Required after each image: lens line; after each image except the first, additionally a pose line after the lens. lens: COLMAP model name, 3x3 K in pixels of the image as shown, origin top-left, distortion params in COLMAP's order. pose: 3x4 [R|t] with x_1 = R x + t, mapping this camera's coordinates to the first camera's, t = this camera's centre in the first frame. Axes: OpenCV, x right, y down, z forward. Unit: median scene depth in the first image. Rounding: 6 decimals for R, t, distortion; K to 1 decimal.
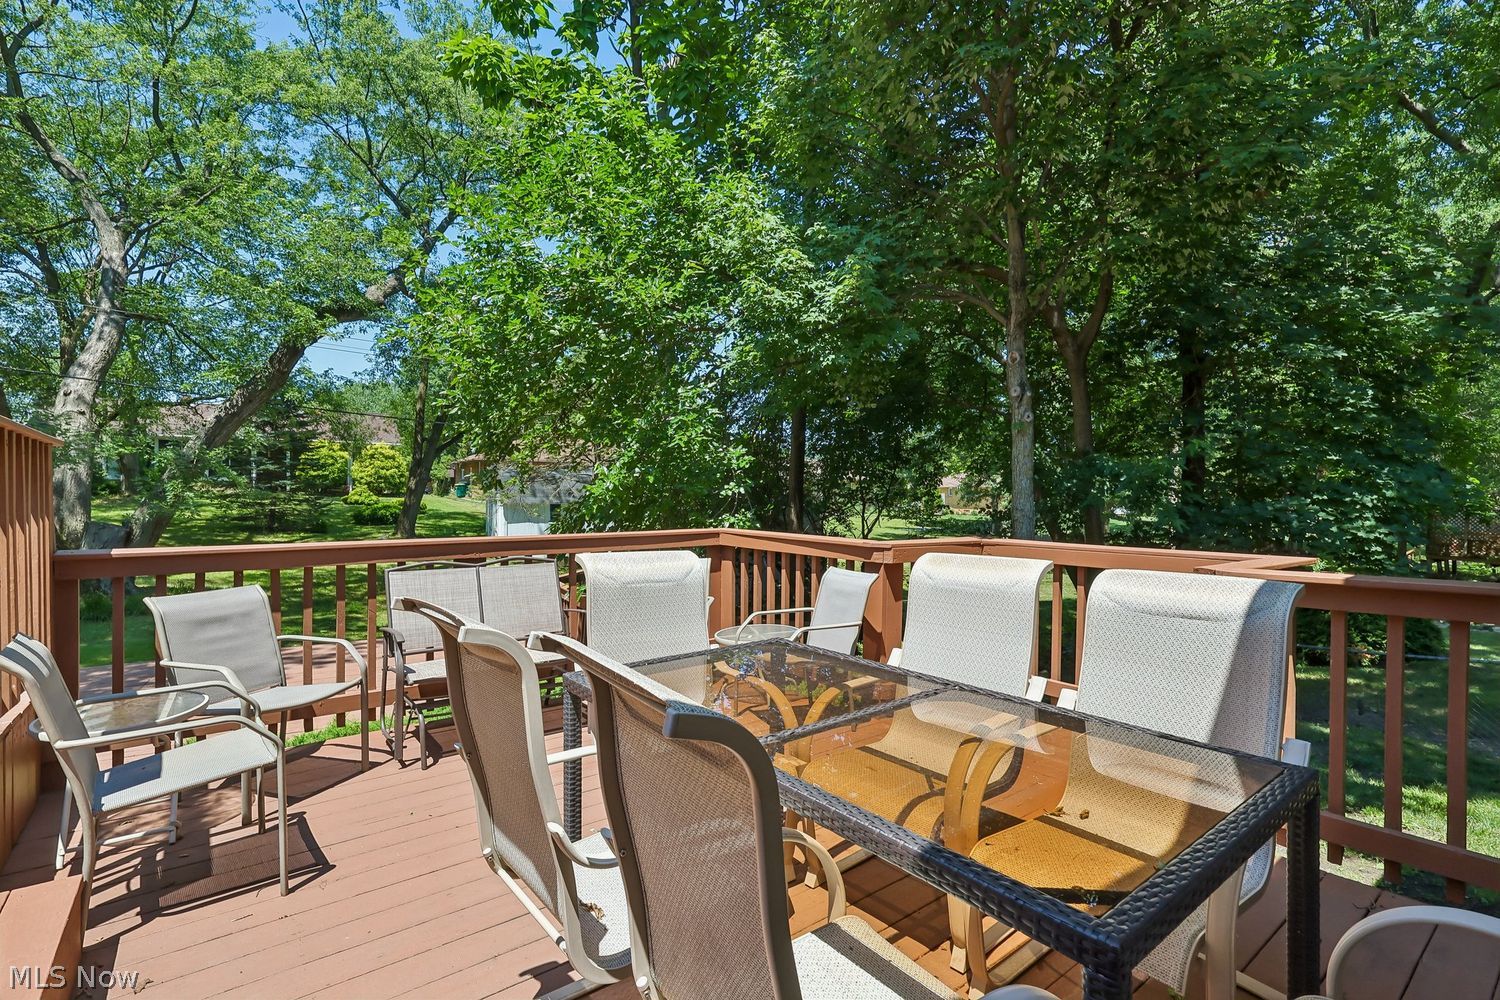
lens RADIAL K [[705.4, 0, 751.0], [0, 705.4, 498.0], [0, 0, 1]] dist [0.002096, 0.000679]
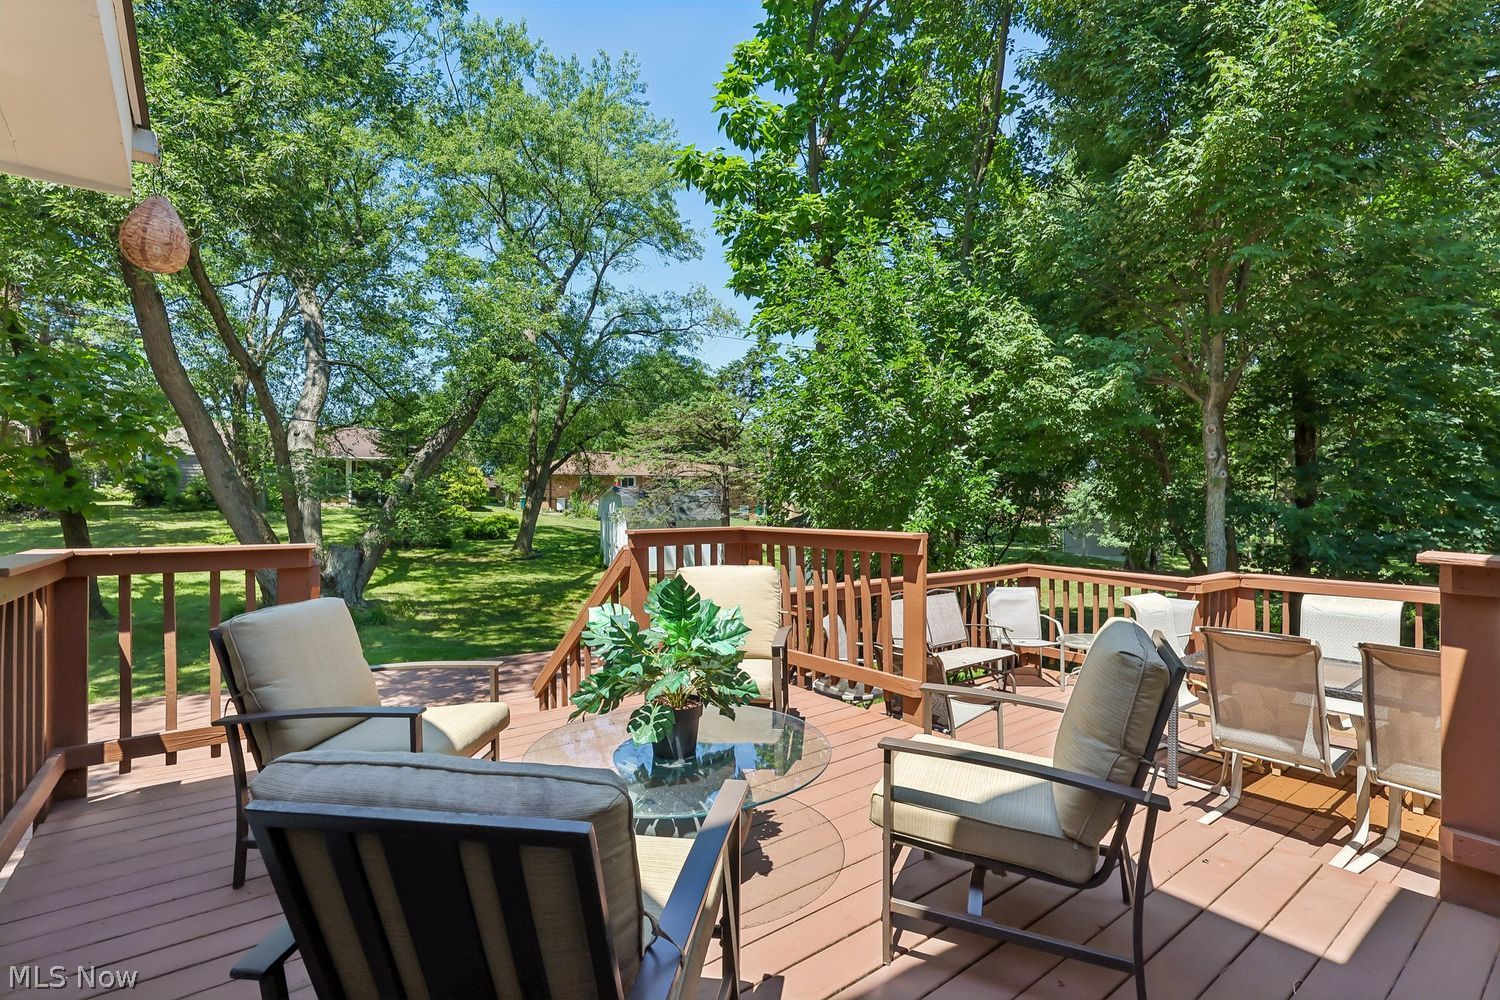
lens RADIAL K [[705.4, 0, 747.8], [0, 705.4, 502.7], [0, 0, 1]] dist [0.002096, 0.000679]
pose [[0.999824, -0.006011, -0.017771, -0.407010], [0.006001, 0.999982, -0.000637, -0.058058], [0.017775, 0.000531, 0.999842, -0.286667]]
